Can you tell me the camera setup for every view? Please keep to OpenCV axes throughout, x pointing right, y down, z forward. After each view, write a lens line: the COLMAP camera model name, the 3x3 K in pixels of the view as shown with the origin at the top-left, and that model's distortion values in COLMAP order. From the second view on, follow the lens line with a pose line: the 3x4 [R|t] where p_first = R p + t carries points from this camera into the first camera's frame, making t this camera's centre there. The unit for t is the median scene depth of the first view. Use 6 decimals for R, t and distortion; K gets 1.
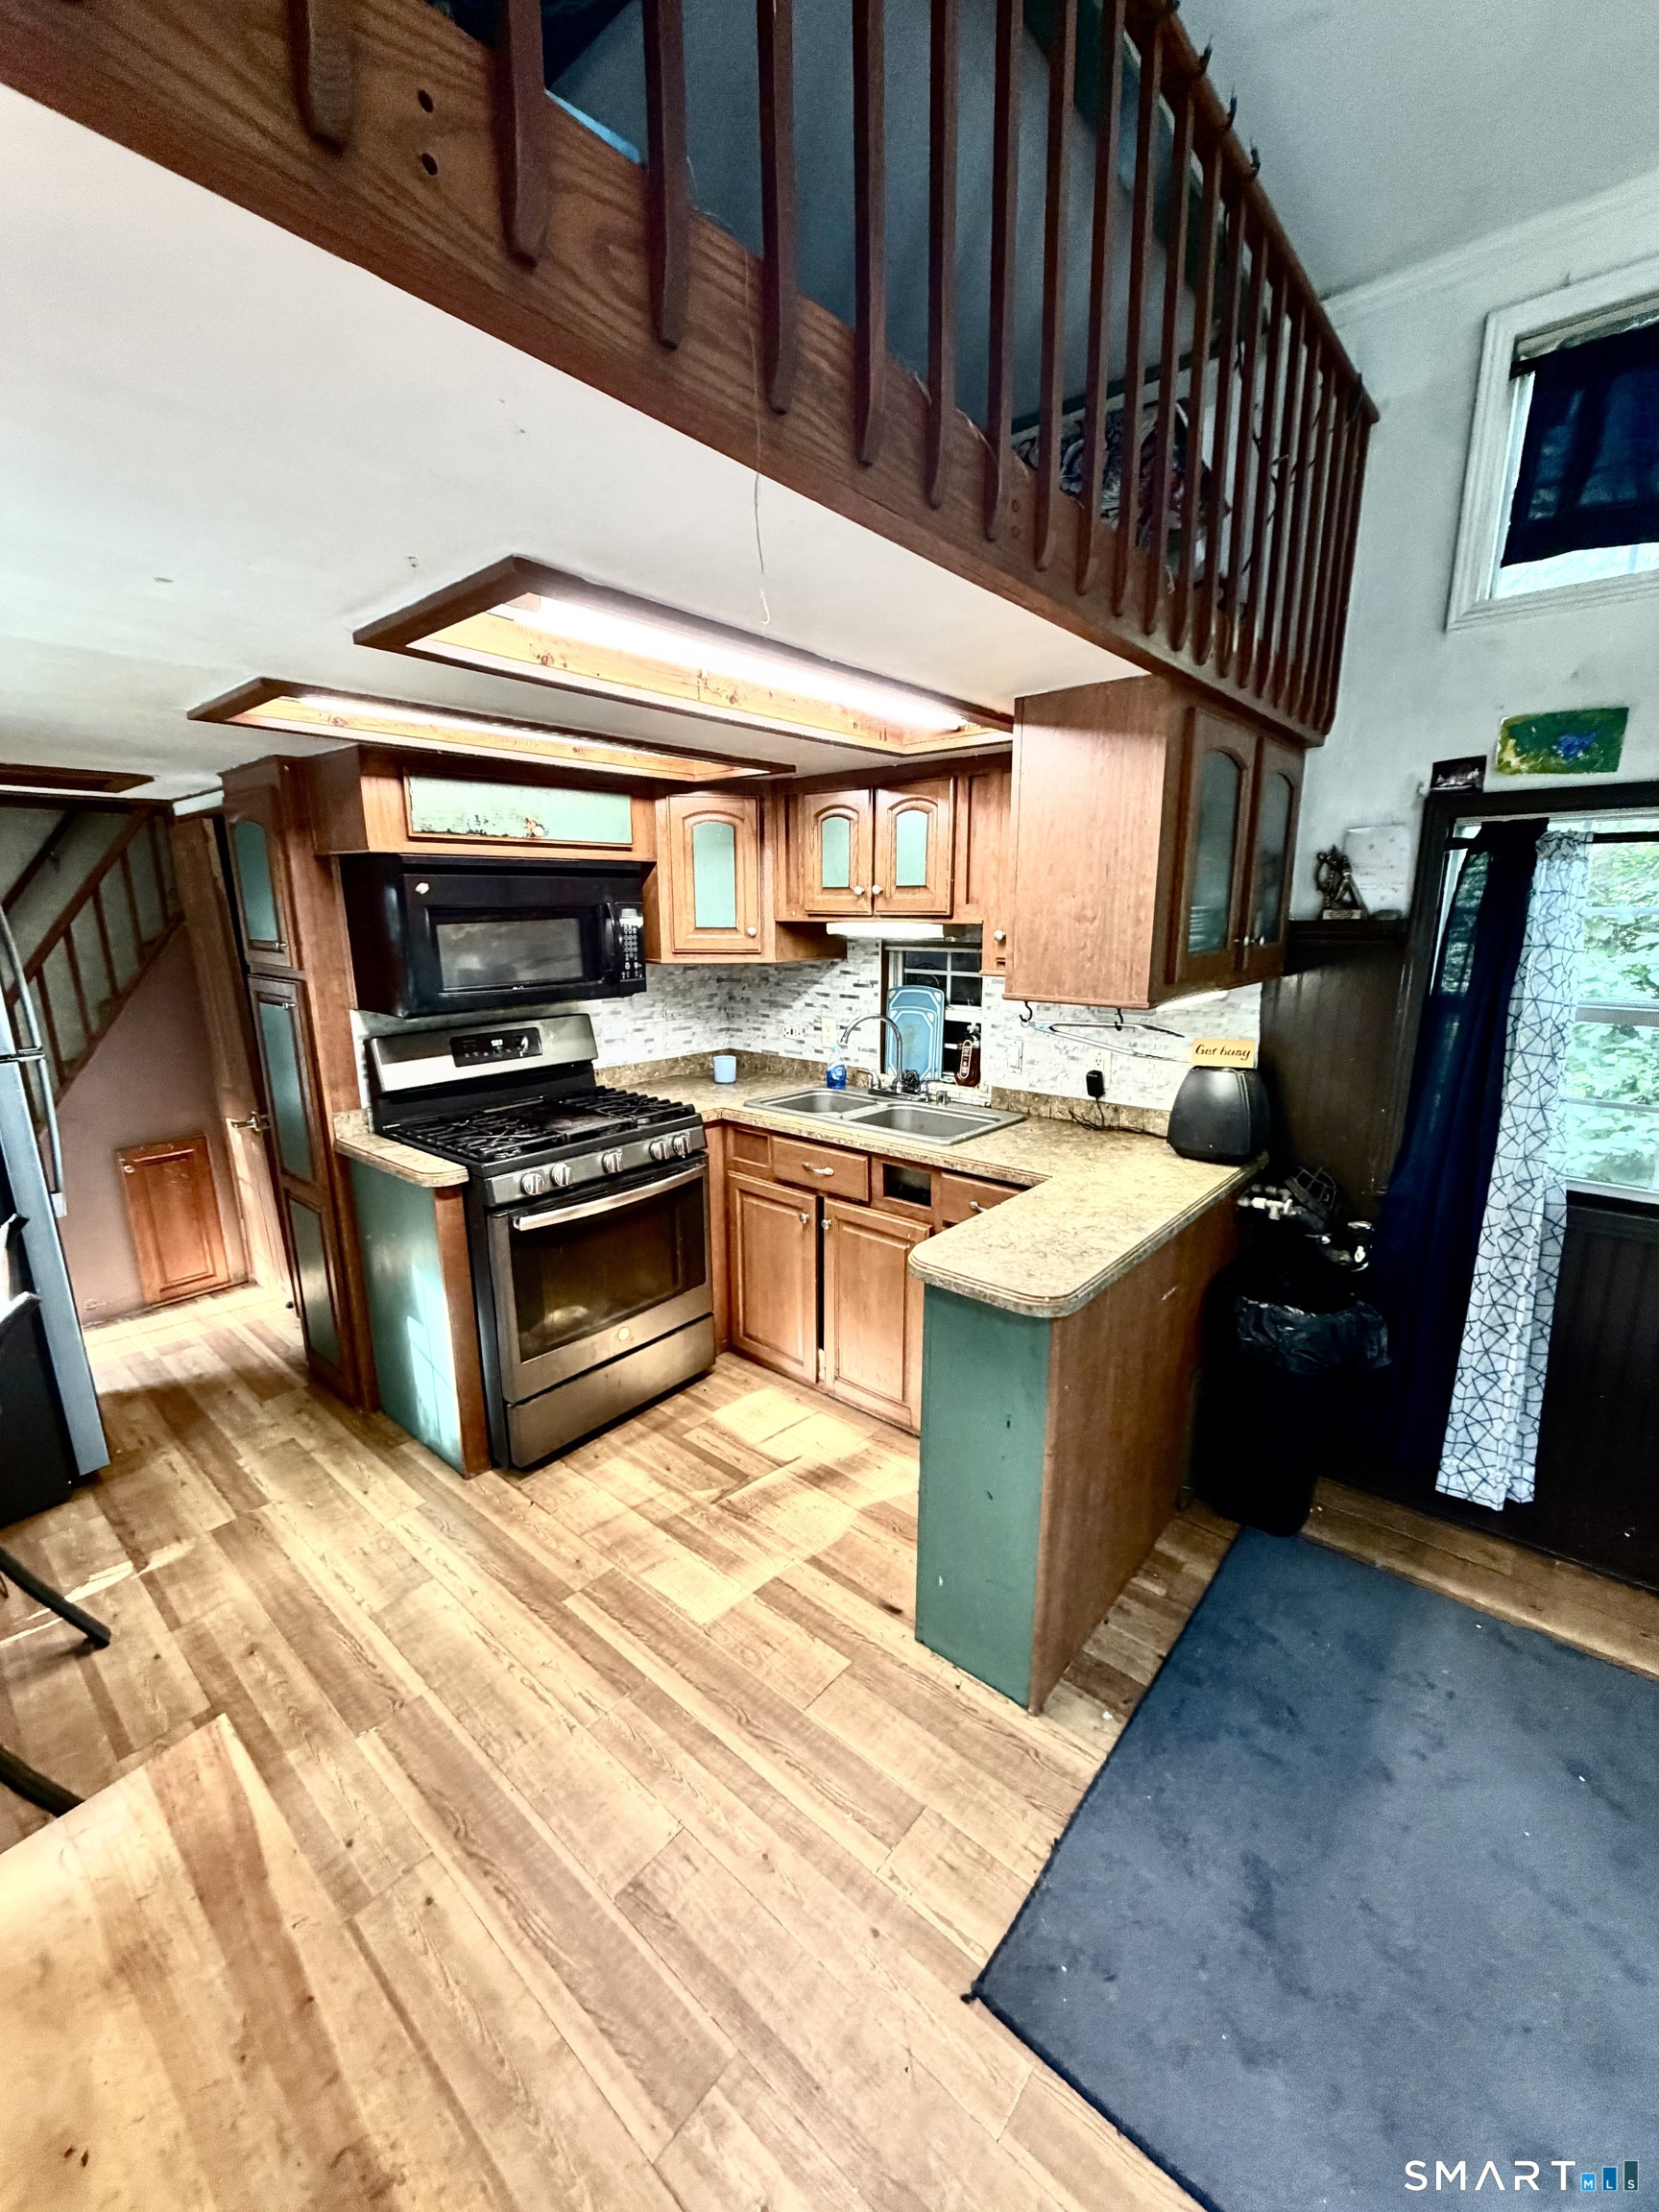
lens RADIAL K [[886.1, 0, 829.1], [0, 886.1, 1101.9], [0, 0, 1]] dist [0.000339, 0.000055]
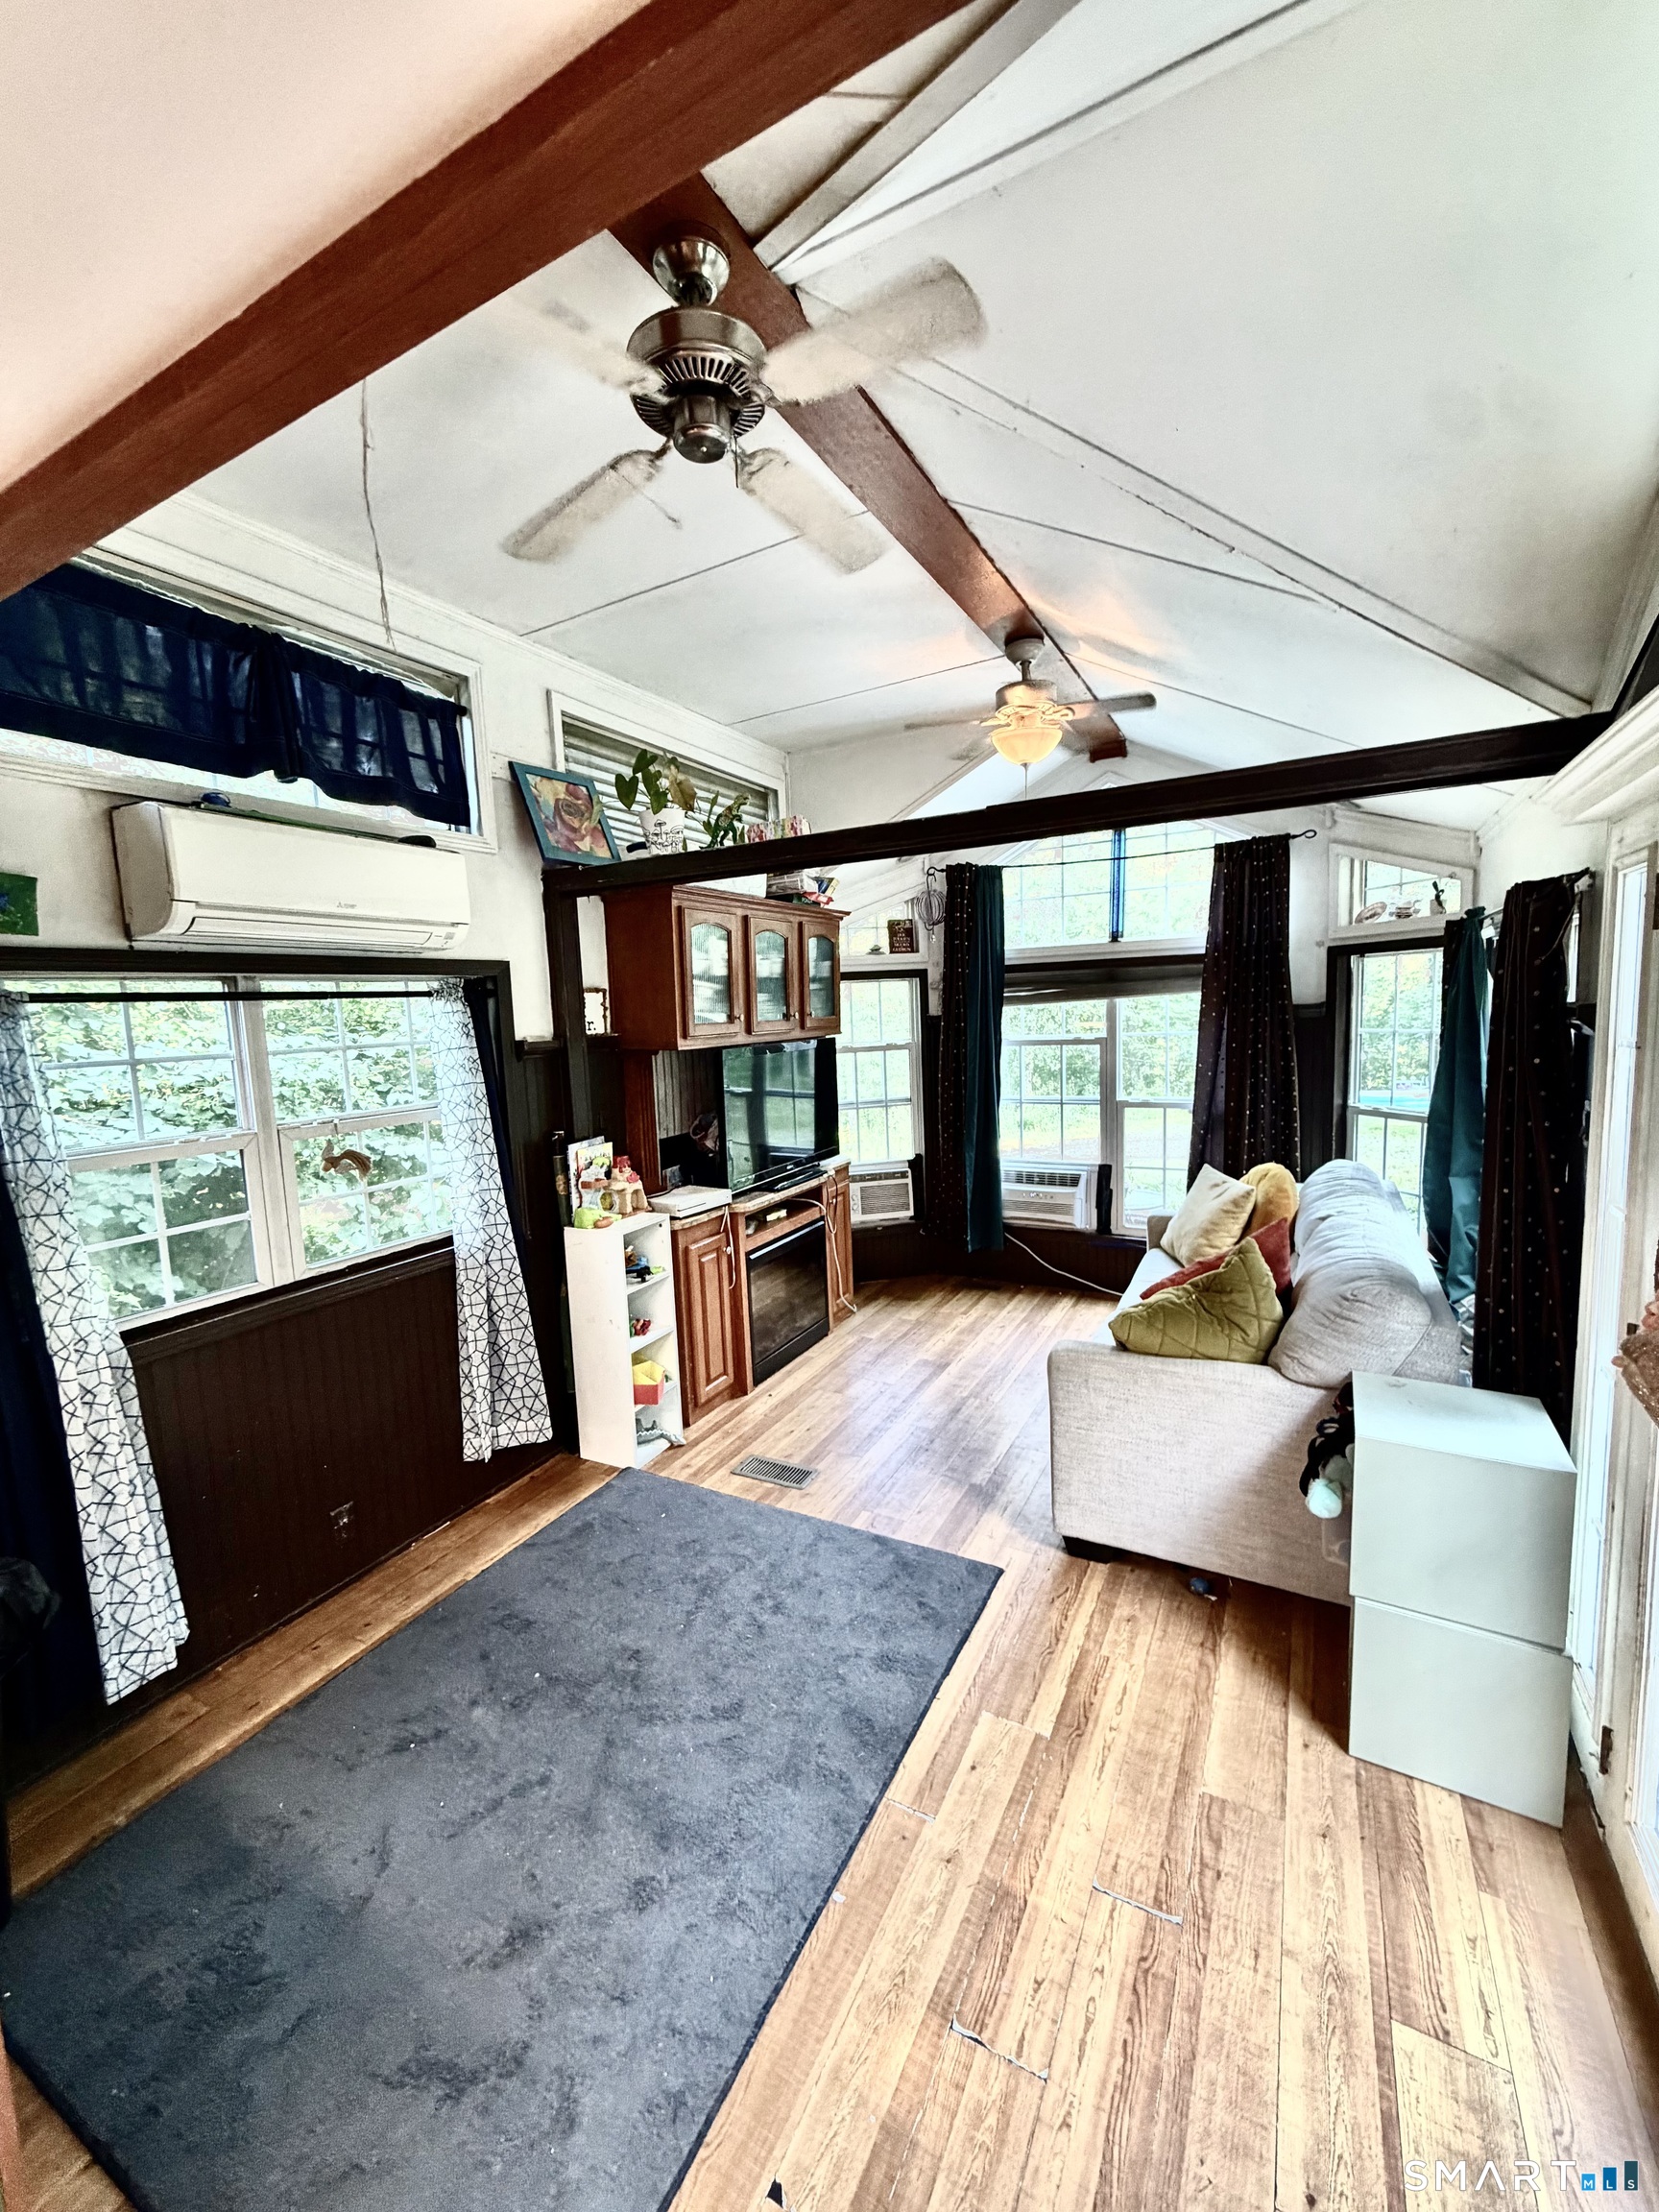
lens RADIAL K [[880.0, 0, 829.5], [0, 880.0, 1106.0], [0, 0, 1]] dist [-0.000458, 0.000057]
pose [[-0.207761, -0.095400, 0.973516, -0.290043], [0.254815, 0.955593, 0.148024, -0.090424], [-0.944407, 0.278820, -0.174226, 0.327927]]
